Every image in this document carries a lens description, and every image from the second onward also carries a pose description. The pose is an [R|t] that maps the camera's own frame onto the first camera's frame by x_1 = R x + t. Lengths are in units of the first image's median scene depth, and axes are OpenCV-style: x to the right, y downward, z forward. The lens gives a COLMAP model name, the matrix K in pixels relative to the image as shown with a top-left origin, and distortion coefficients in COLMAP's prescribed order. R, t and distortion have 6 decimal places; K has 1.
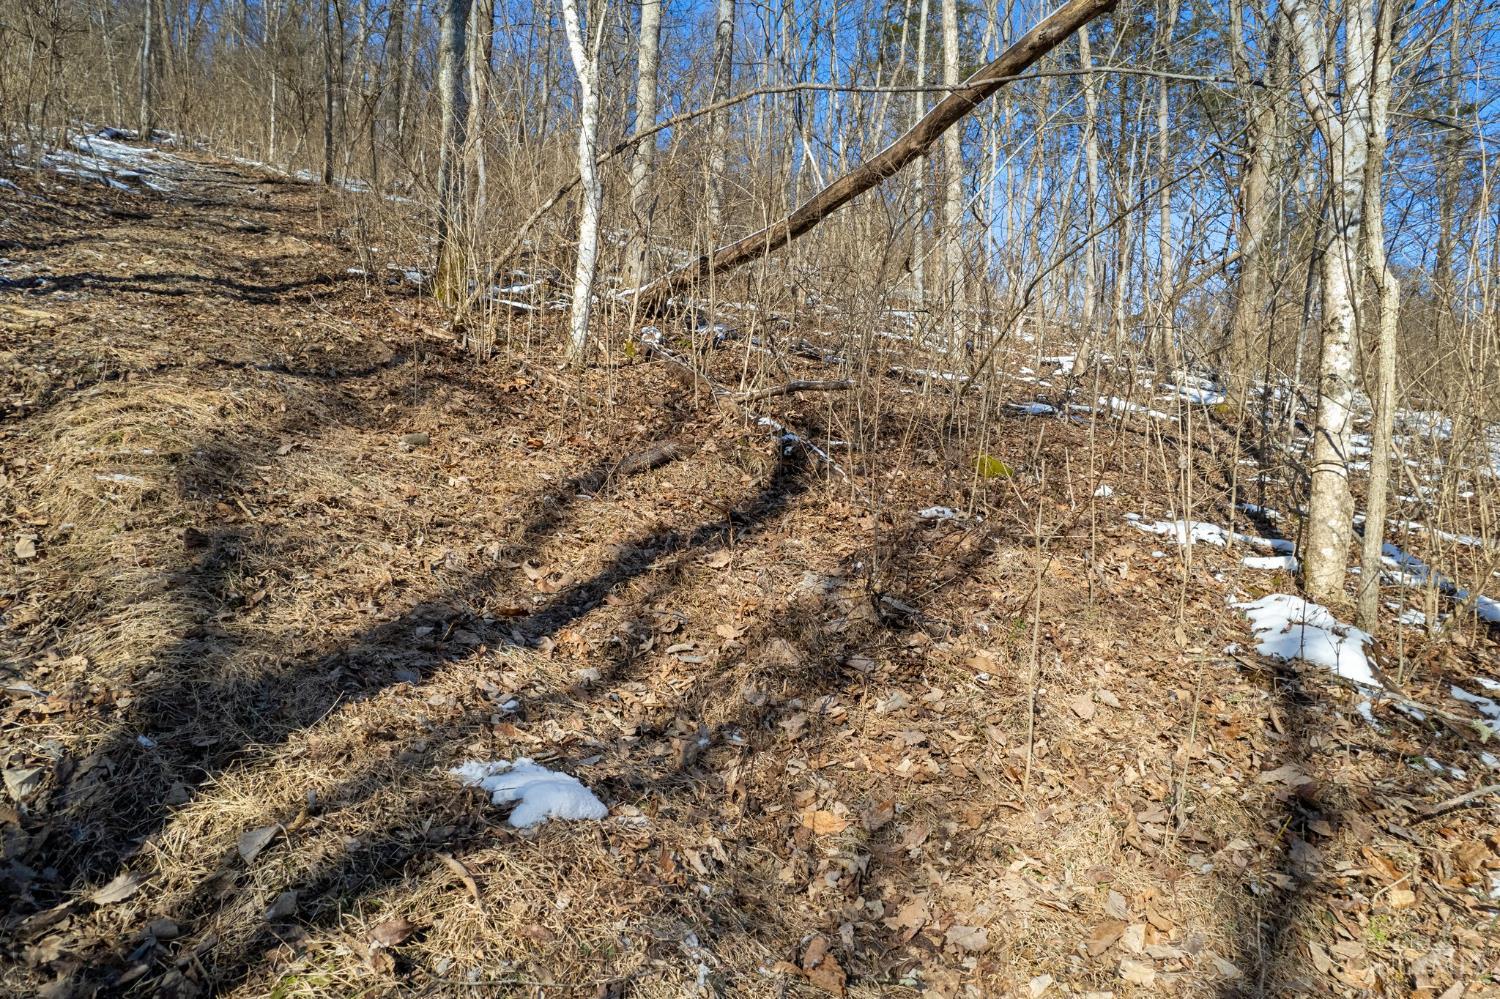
lens RADIAL K [[943.7, 0, 752.2], [0, 943.7, 519.8], [0, 0, 1]] dist [-0.080371, 0.068255]
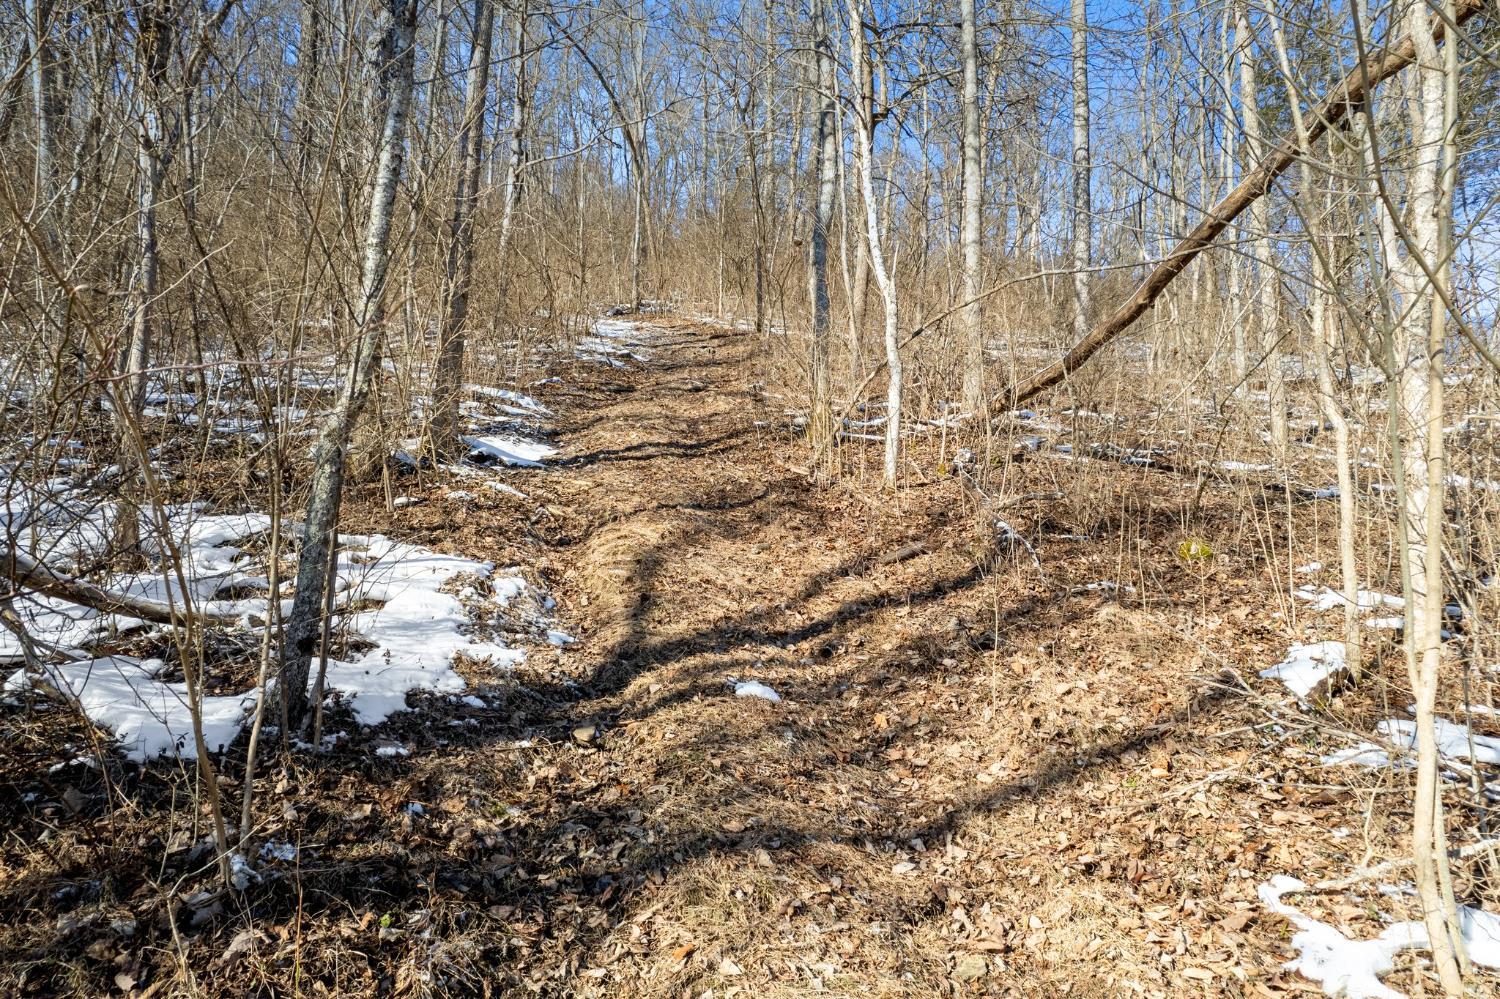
lens RADIAL K [[943.7, 0, 752.2], [0, 943.7, 519.8], [0, 0, 1]] dist [-0.080371, 0.068255]
pose [[0.897692, -0.040462, -0.438762, 0.287185], [0.000268, 0.995825, -0.091286, 0.018340], [0.440624, 0.081829, 0.893955, -0.423858]]
